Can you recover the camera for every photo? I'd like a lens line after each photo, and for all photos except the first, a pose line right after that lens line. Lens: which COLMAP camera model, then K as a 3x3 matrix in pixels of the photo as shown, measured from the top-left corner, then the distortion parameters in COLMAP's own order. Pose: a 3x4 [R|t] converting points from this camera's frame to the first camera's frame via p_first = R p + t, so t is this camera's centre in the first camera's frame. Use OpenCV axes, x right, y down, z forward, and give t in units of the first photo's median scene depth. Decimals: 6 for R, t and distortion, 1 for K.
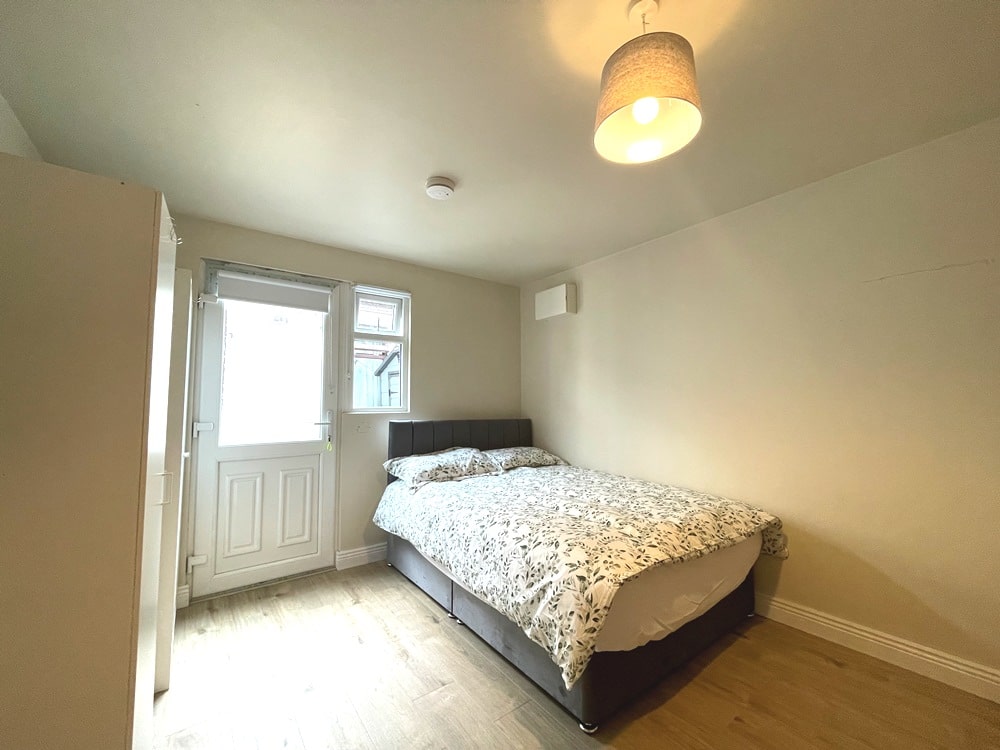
lens RADIAL K [[404.6, 0, 495.7], [0, 404.6, 376.1], [0, 0, 1]] dist [-0.003334, 0.000341]
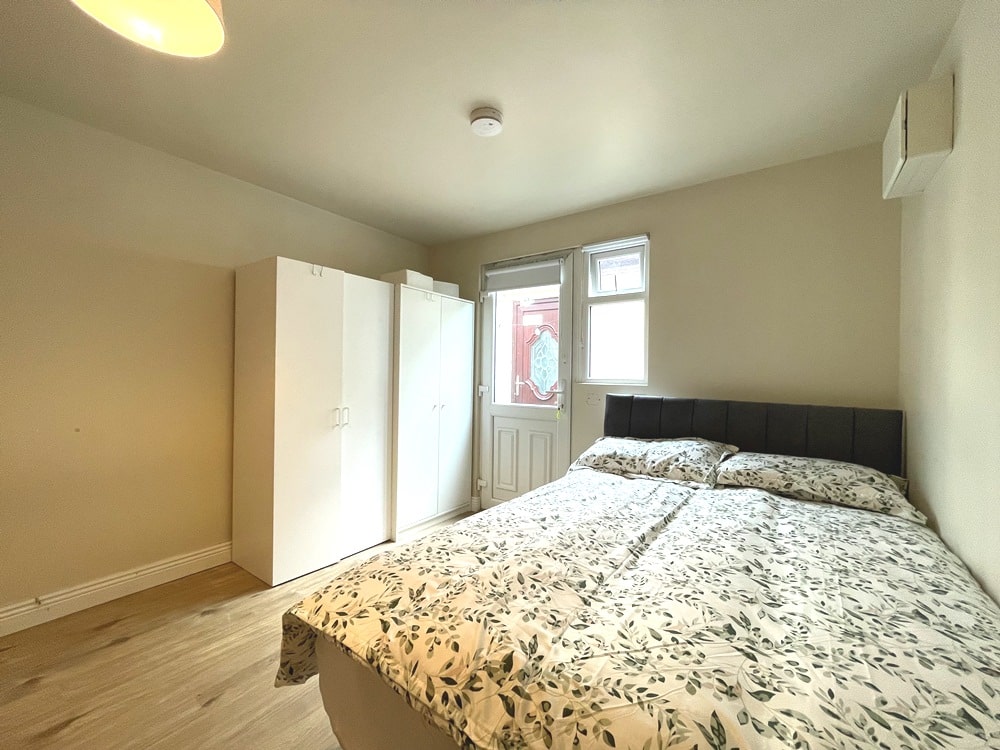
lens RADIAL K [[404.6, 0, 498.7], [0, 404.6, 374.4], [0, 0, 1]] dist [-0.003334, 0.000341]
pose [[0.313909, 0.006880, -0.949428, 0.496725], [0.046775, 0.998647, 0.022702, 0.039352], [0.948300, -0.051535, 0.313162, 0.516778]]
